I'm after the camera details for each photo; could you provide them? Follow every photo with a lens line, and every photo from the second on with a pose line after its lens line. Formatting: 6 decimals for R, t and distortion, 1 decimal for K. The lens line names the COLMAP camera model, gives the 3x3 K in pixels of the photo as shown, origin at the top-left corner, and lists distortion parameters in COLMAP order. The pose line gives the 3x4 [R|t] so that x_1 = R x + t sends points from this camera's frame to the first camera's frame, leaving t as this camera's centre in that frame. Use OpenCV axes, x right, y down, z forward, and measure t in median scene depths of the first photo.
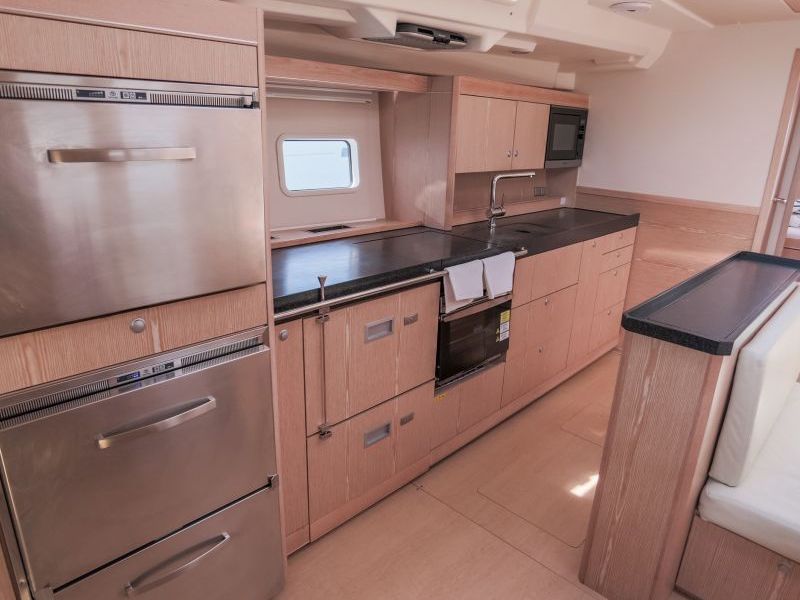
lens RADIAL K [[525.5, 0, 392.8], [0, 525.5, 297.5], [0, 0, 1]] dist [-0.083187, 0.040993]
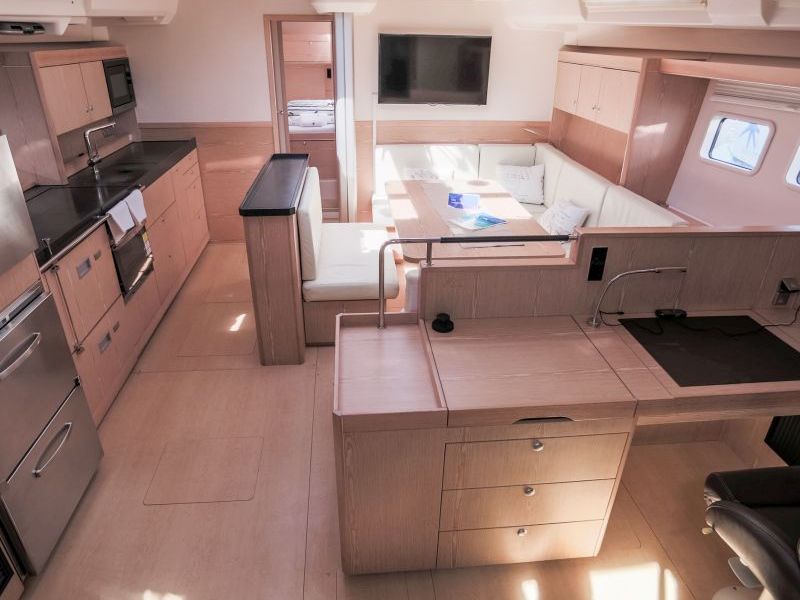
lens RADIAL K [[525.5, 0, 392.8], [0, 525.5, 297.5], [0, 0, 1]] dist [-0.083187, 0.040993]
pose [[0.639600, -0.365669, 0.676164, -0.373947], [0.244066, 0.930699, 0.272454, -0.028483], [-0.728933, -0.009233, 0.684523, -0.429738]]
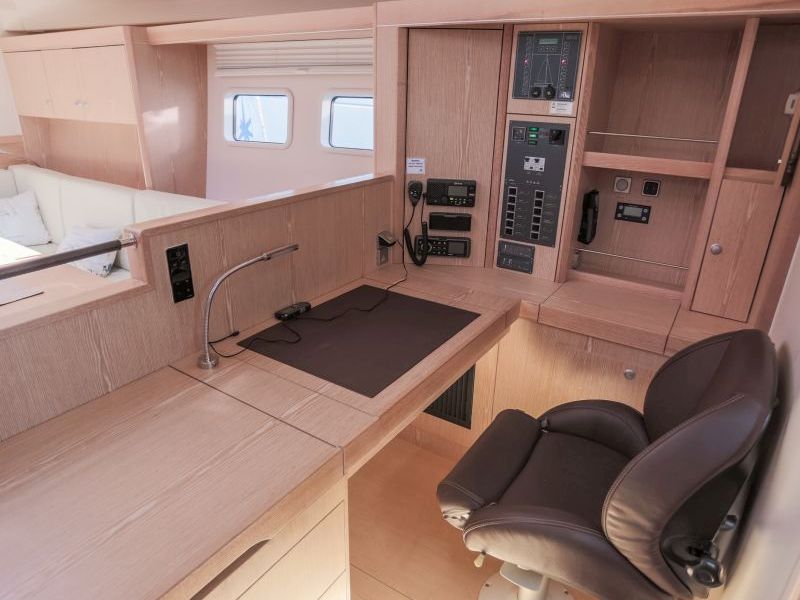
lens RADIAL K [[525.5, 0, 392.8], [0, 525.5, 297.5], [0, 0, 1]] dist [-0.083187, 0.040993]
pose [[-0.205489, -0.397565, 0.894269, -0.075799], [0.276394, 0.852994, 0.442727, 0.087528], [-0.938819, 0.338146, -0.065396, -0.238881]]
